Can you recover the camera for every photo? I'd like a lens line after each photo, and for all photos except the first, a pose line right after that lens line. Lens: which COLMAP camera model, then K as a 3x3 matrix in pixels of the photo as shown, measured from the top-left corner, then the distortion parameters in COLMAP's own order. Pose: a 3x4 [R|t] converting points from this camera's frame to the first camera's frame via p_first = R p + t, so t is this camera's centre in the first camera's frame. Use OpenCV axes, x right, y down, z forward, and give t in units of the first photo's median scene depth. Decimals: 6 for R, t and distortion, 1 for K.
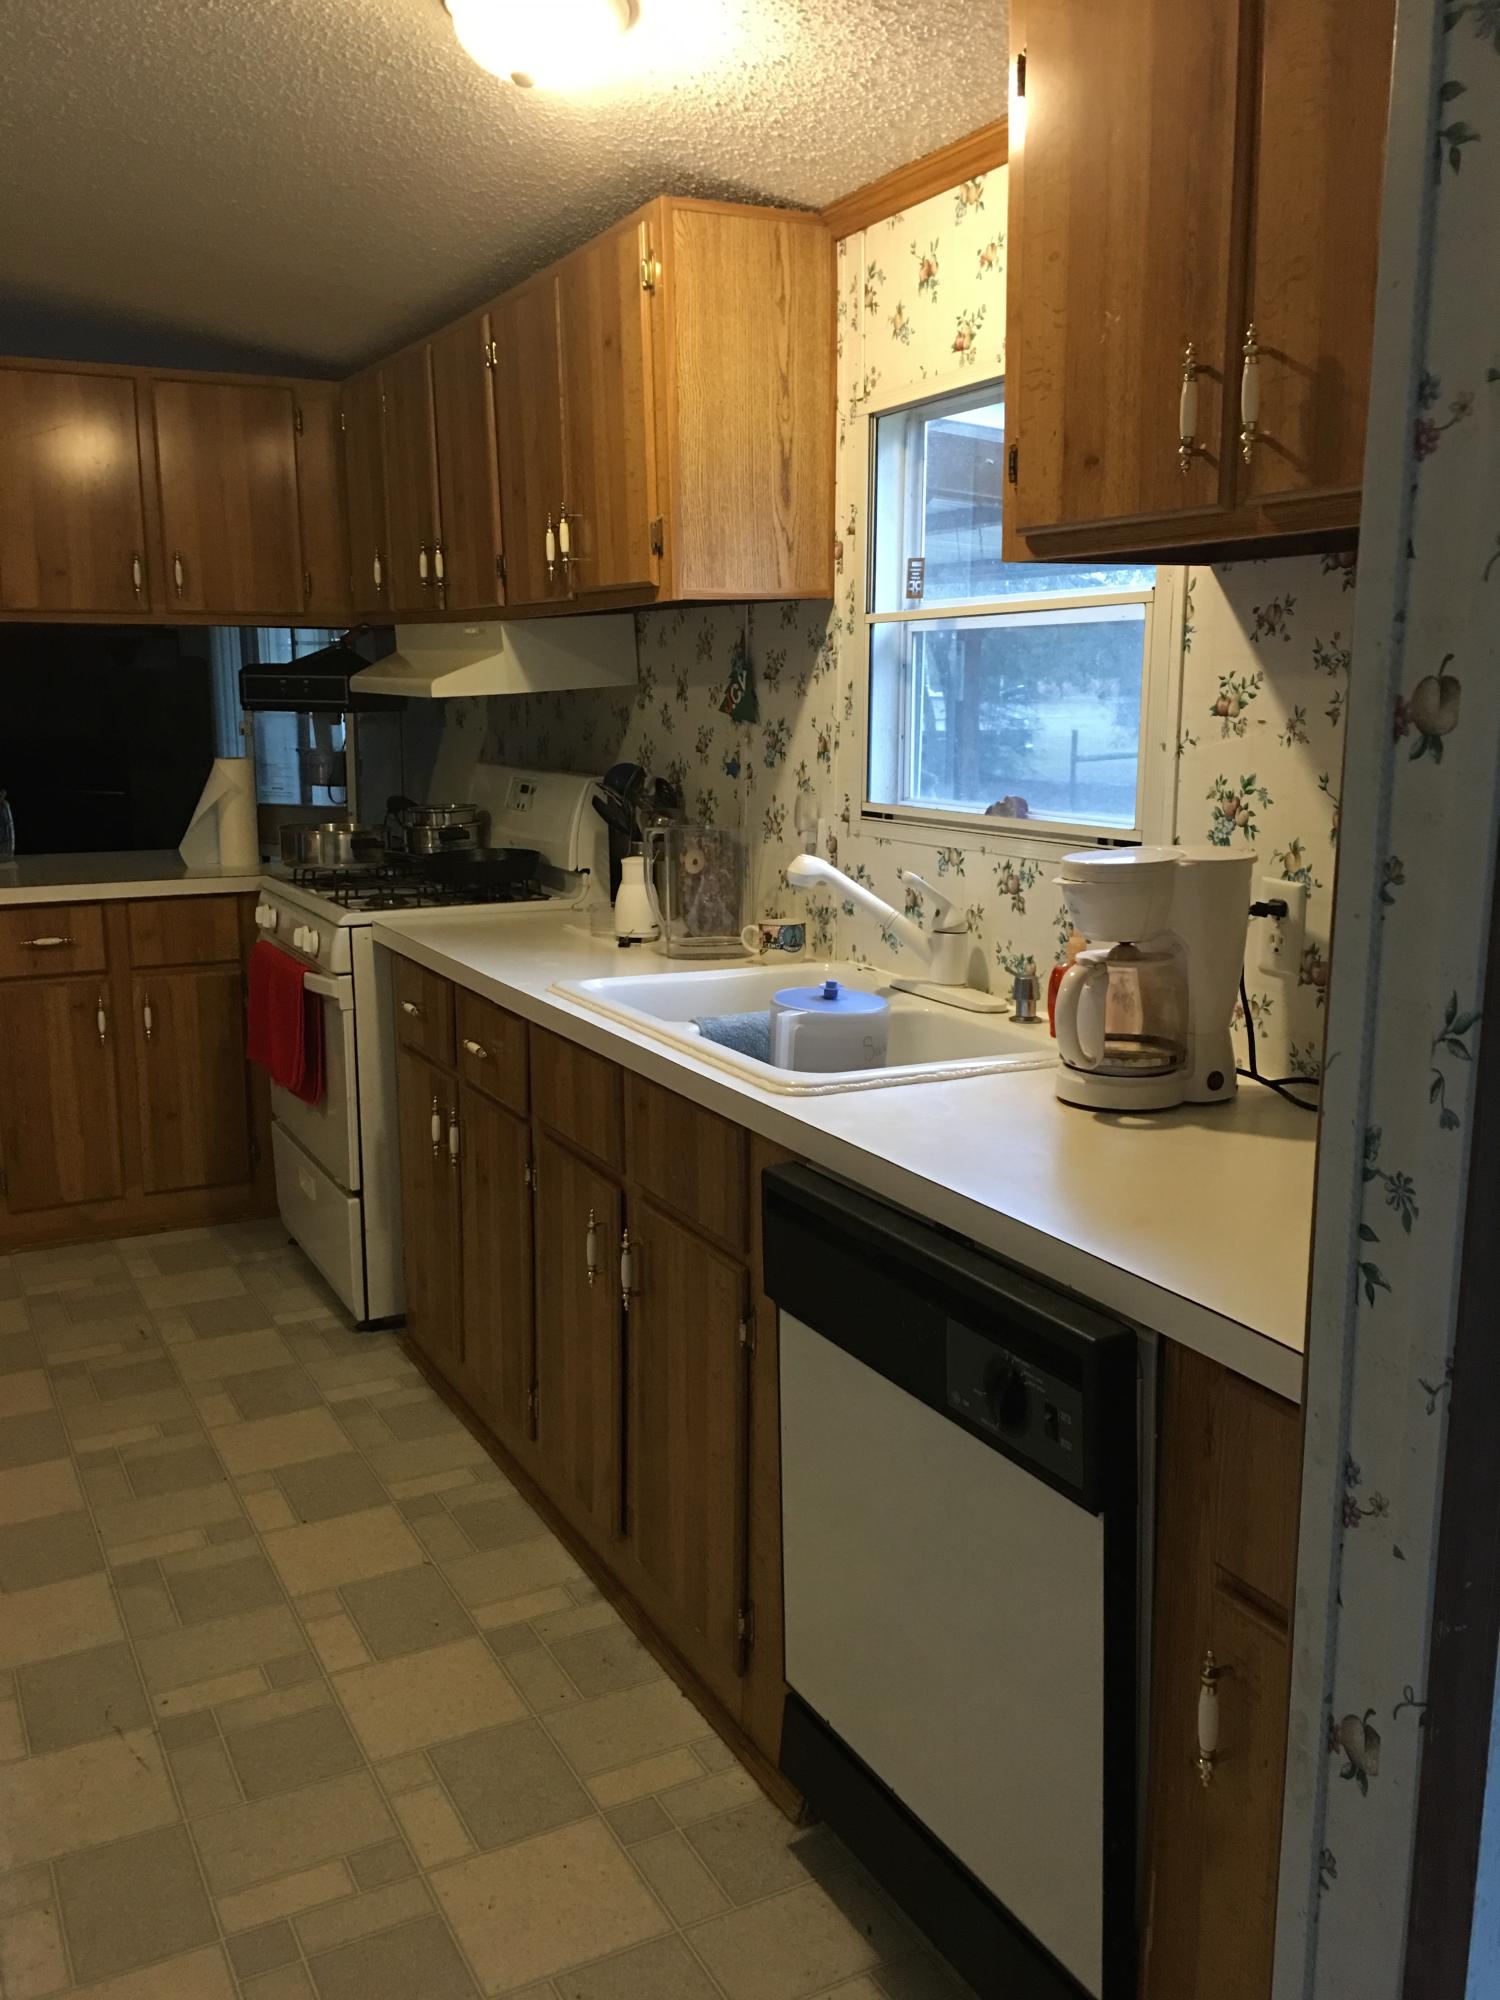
lens RADIAL K [[1680.2, 0, 750.0], [0, 1680.2, 1000.0], [0, 0, 1]] dist [0.114160, -0.198671]
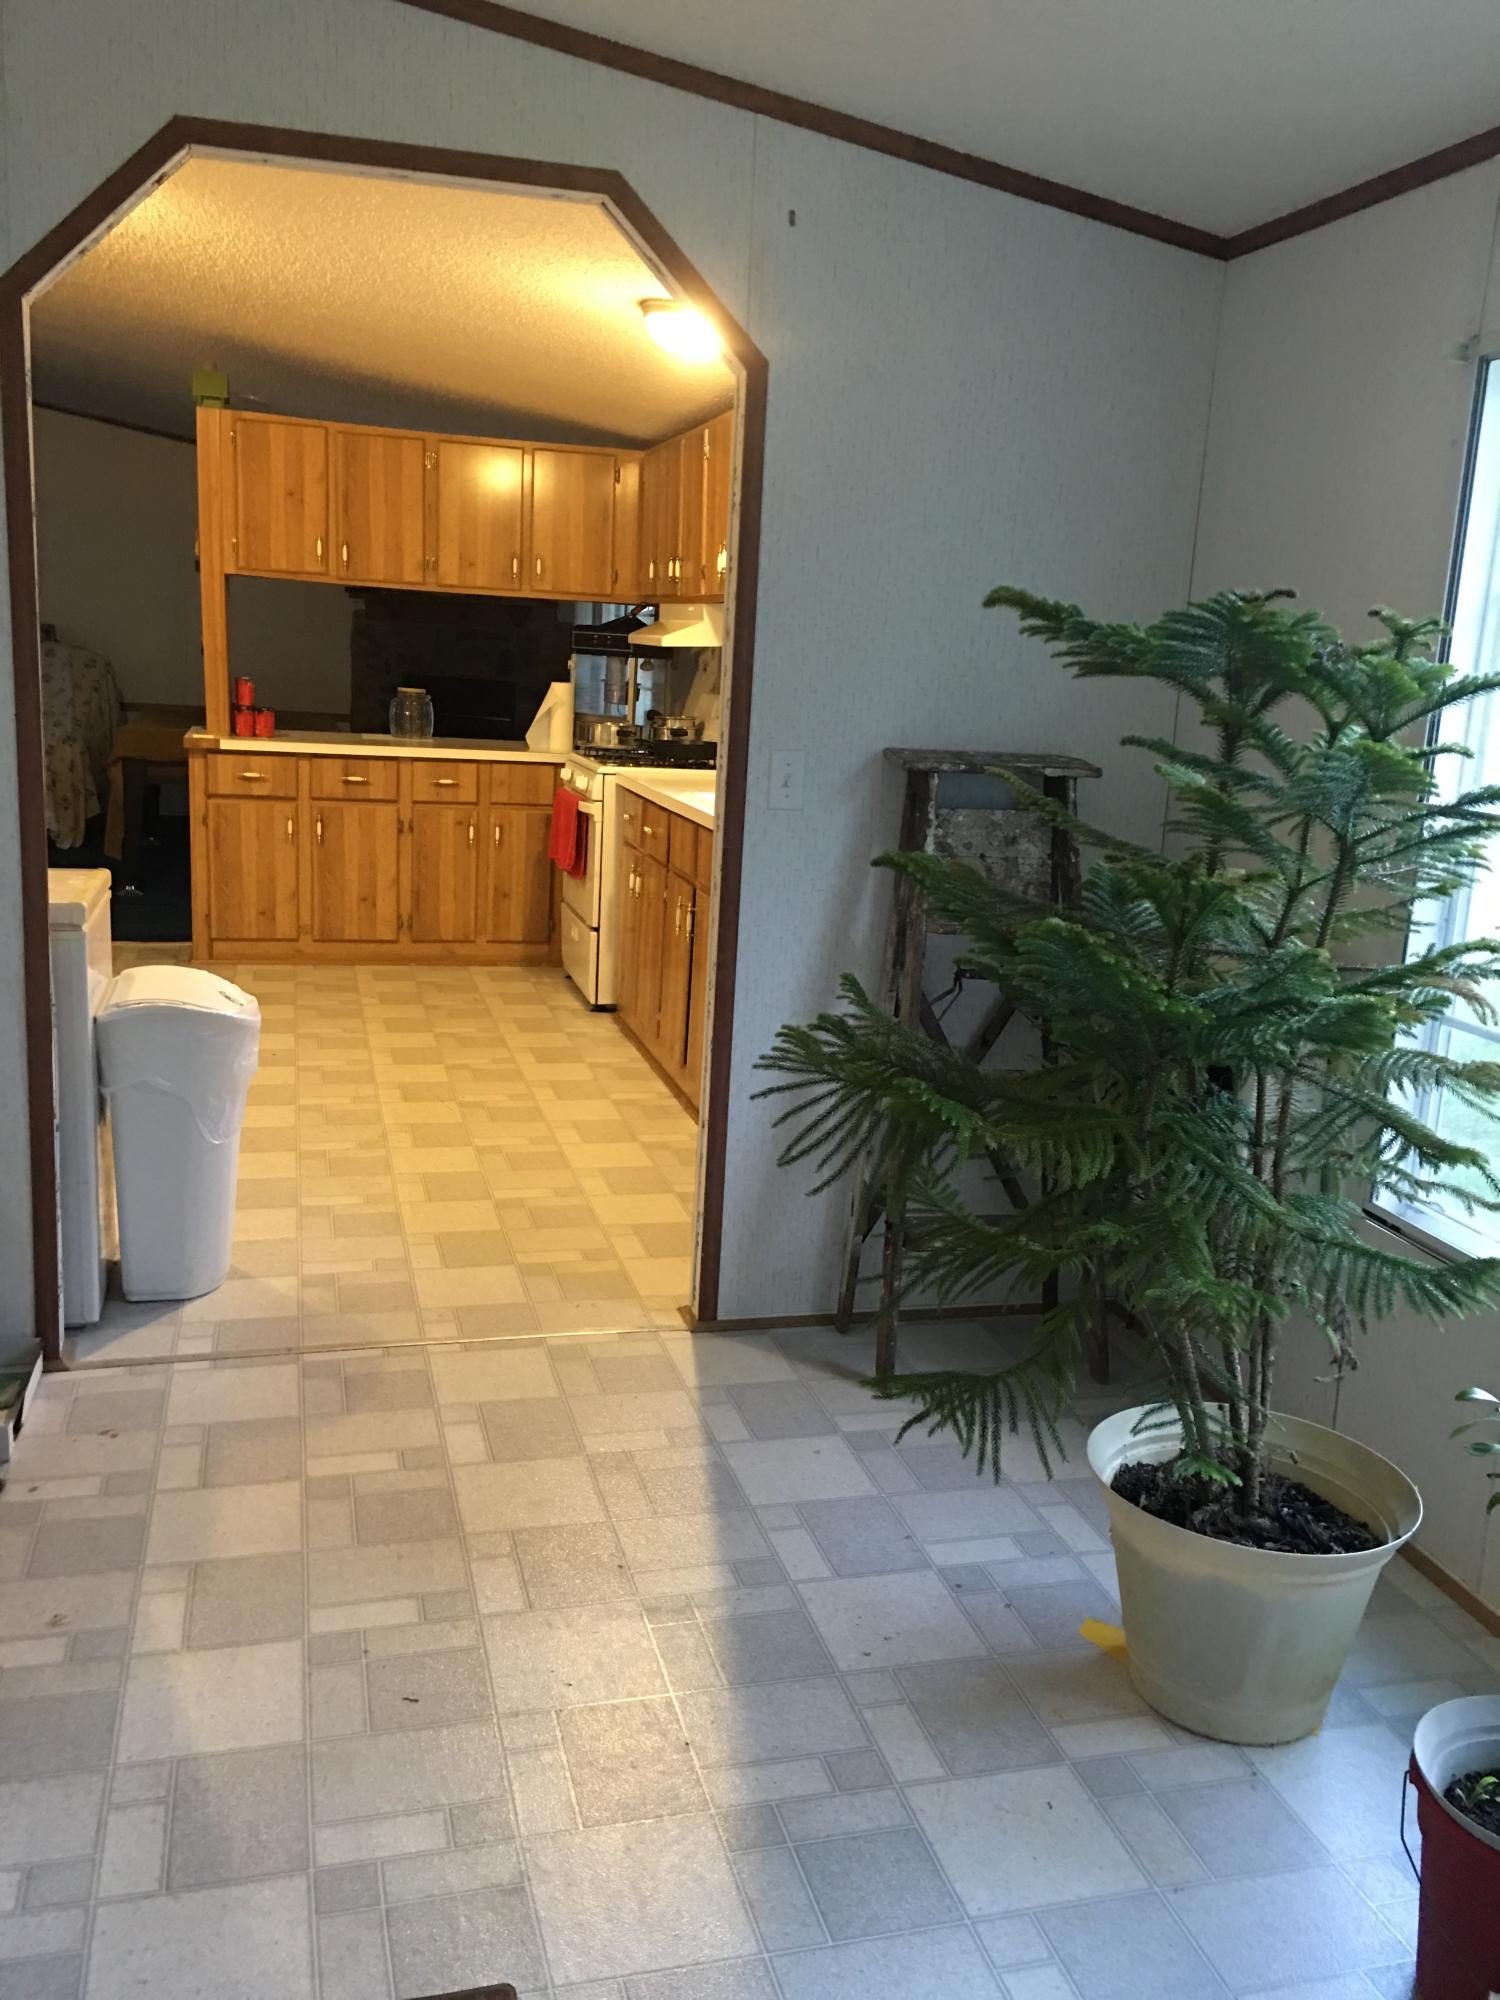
lens RADIAL K [[1680.2, 0, 750.0], [0, 1680.2, 1000.0], [0, 0, 1]] dist [0.114160, -0.198671]
pose [[0.973142, 0.093775, -0.210239, 0.256028], [-0.092067, 0.995592, 0.017922, 0.123085], [0.210993, 0.001915, 0.977486, -0.578071]]
